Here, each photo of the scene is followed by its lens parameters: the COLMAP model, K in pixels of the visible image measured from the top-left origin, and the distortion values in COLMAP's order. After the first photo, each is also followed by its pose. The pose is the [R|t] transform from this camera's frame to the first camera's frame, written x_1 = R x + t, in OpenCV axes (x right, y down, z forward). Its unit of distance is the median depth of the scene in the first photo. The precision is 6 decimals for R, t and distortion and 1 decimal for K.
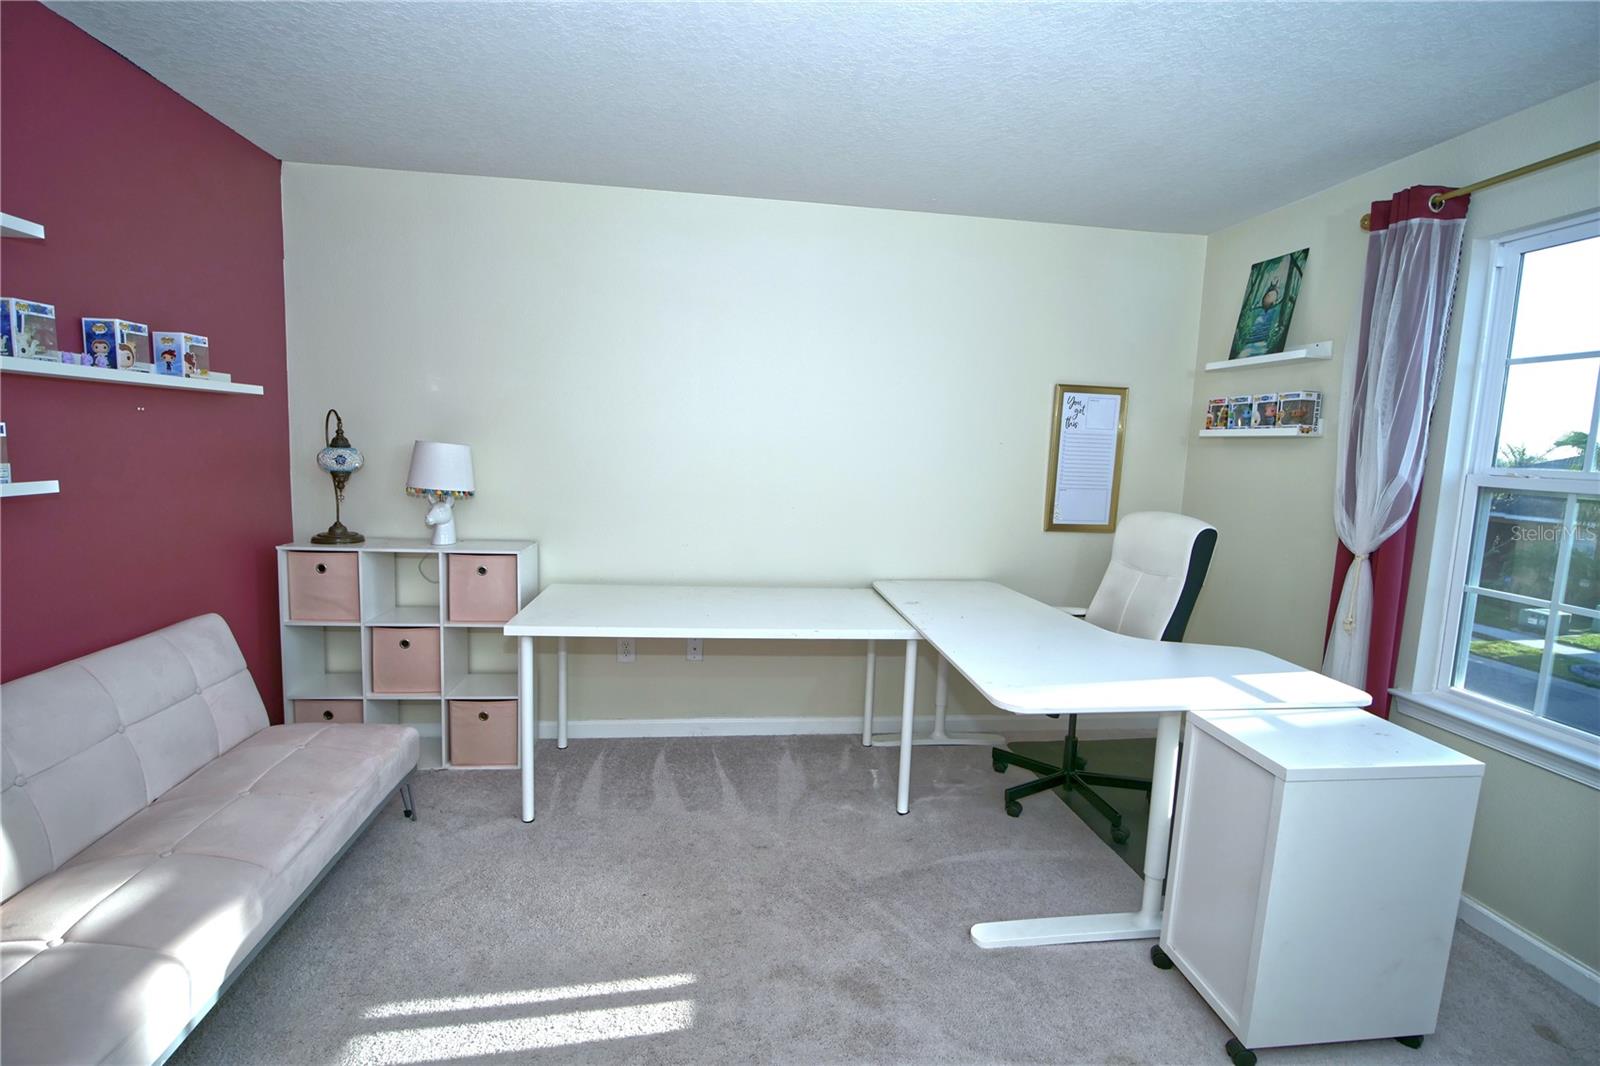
lens RADIAL K [[715.7, 0, 799.9], [0, 715.7, 525.7], [0, 0, 1]] dist [-0.032061, -0.000208]
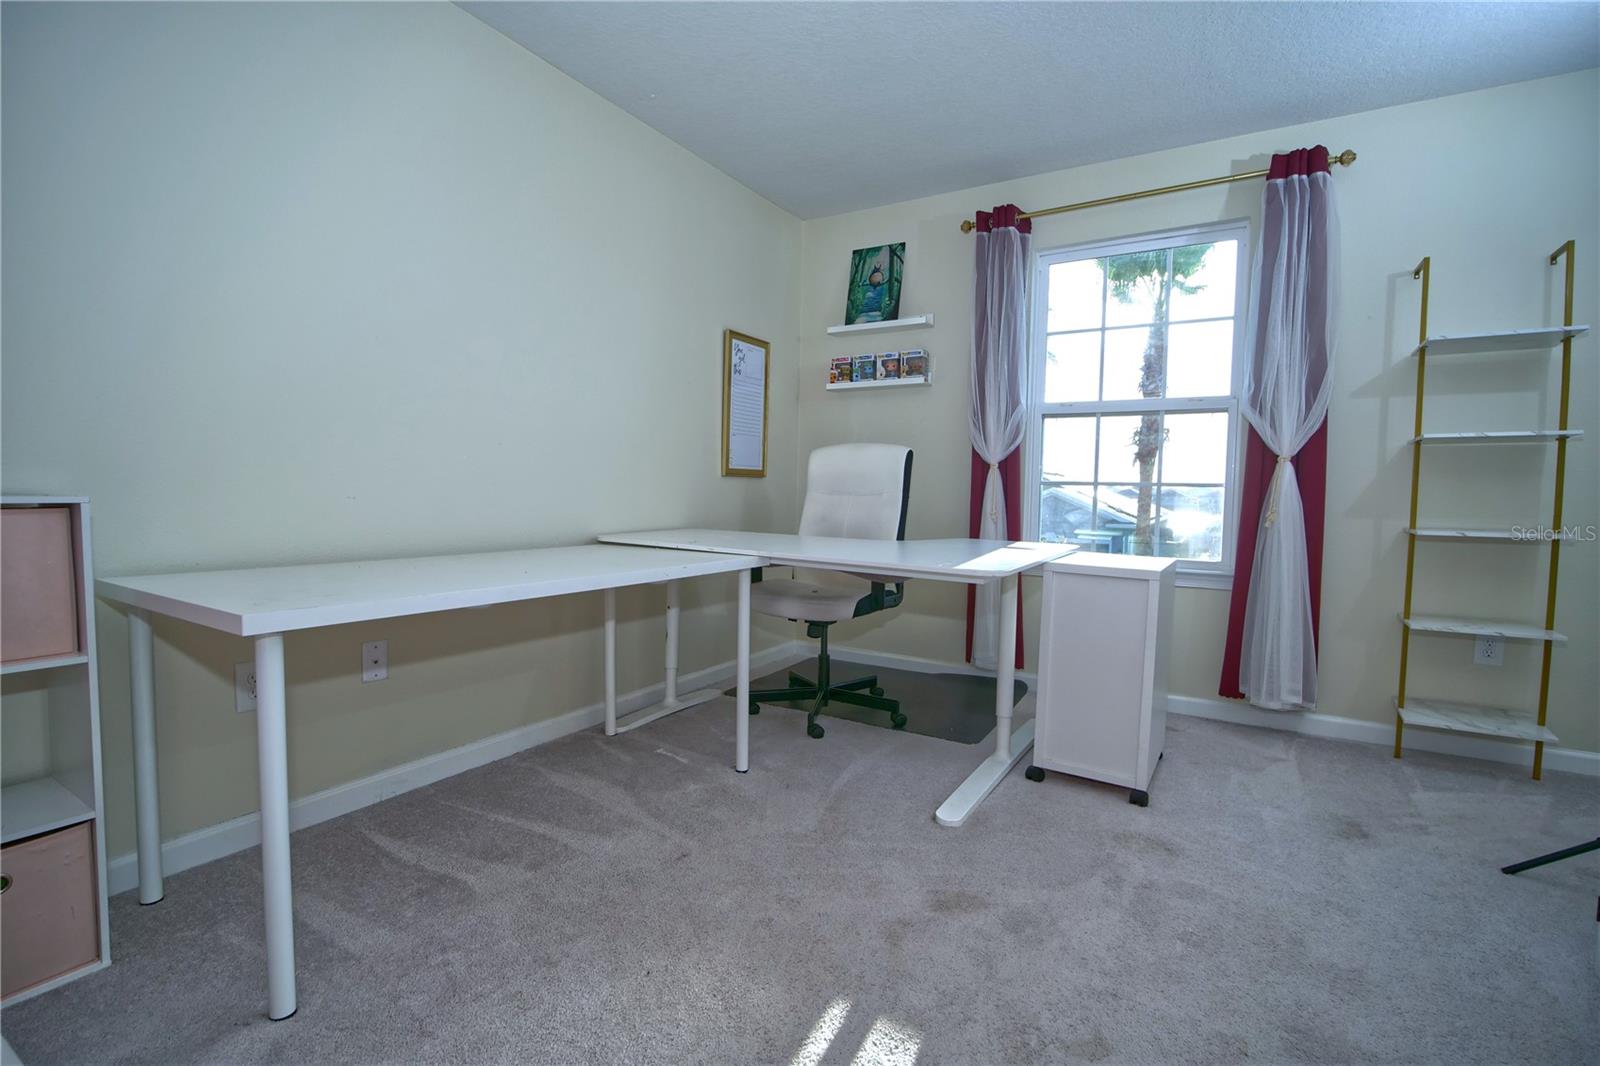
lens RADIAL K [[715.7, 0, 799.9], [0, 715.7, 525.7], [0, 0, 1]] dist [-0.032061, -0.000208]
pose [[0.627122, -0.067476, 0.775993, -0.446488], [0.094904, 0.995438, 0.009860, 0.093169], [-0.773118, 0.067462, 0.630665, 0.346344]]
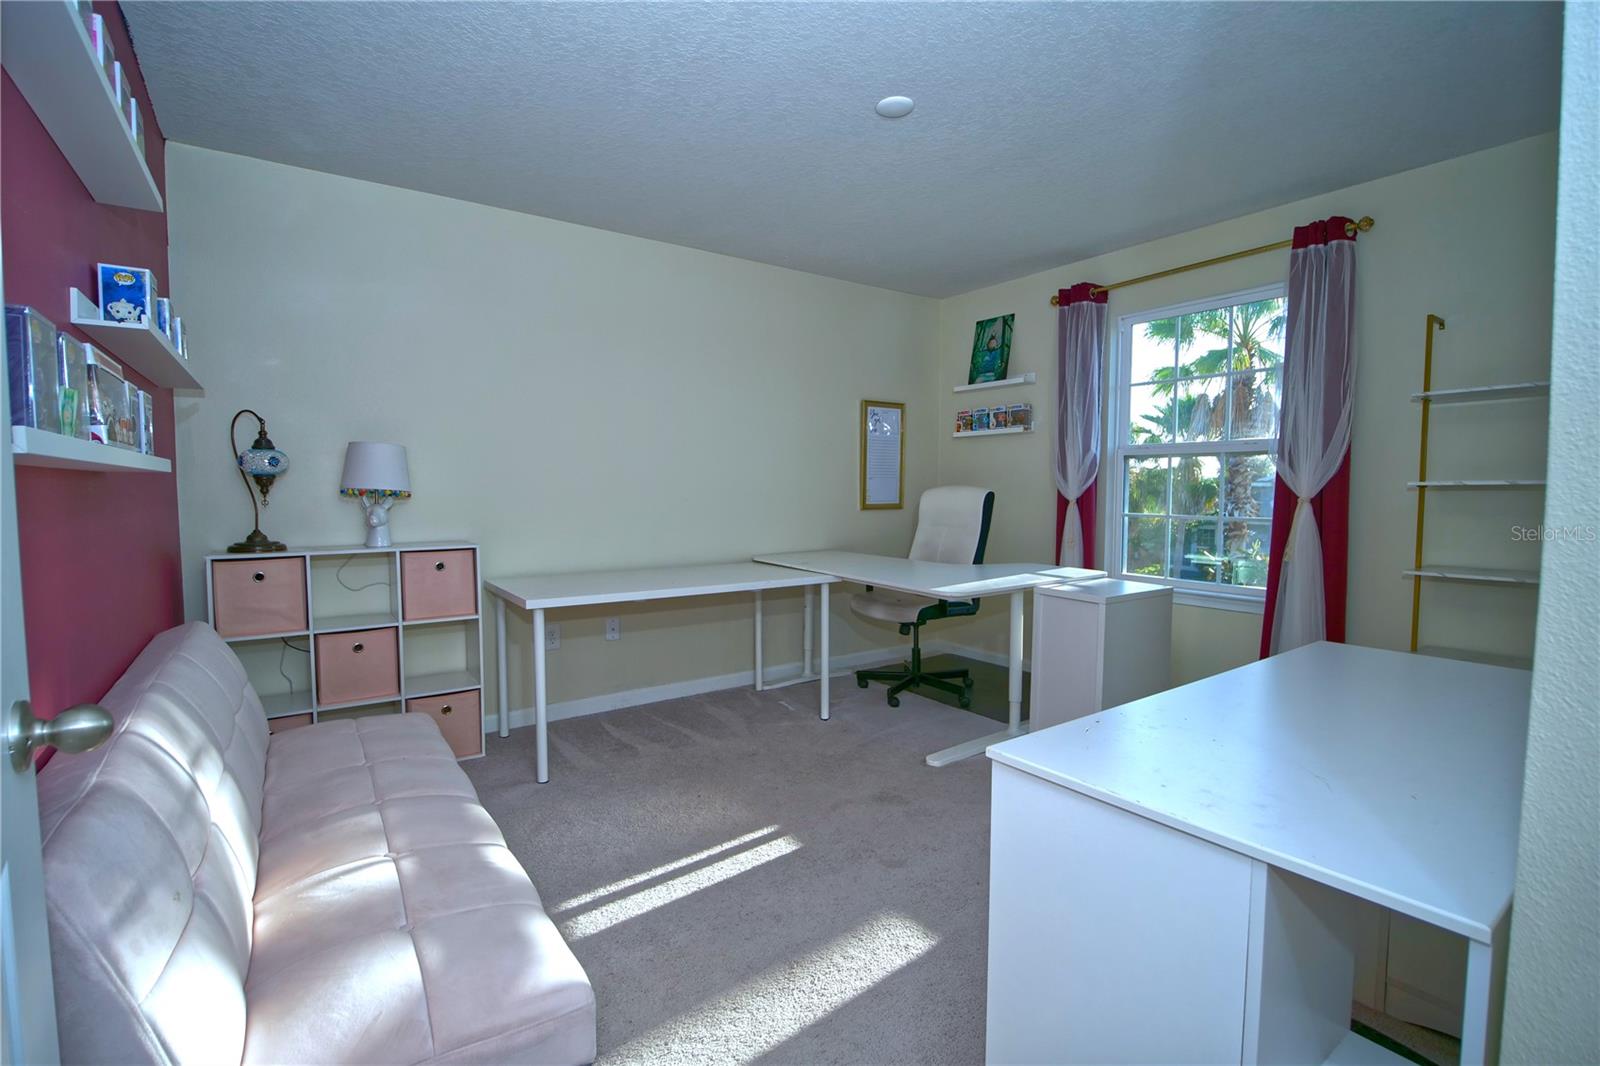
lens RADIAL K [[715.7, 0, 799.9], [0, 715.7, 525.7], [0, 0, 1]] dist [-0.032061, -0.000208]
pose [[0.883595, -0.062848, 0.464014, -0.453320], [0.085626, 0.995929, -0.028158, 0.077107], [-0.460356, 0.064612, 0.885380, -0.152147]]
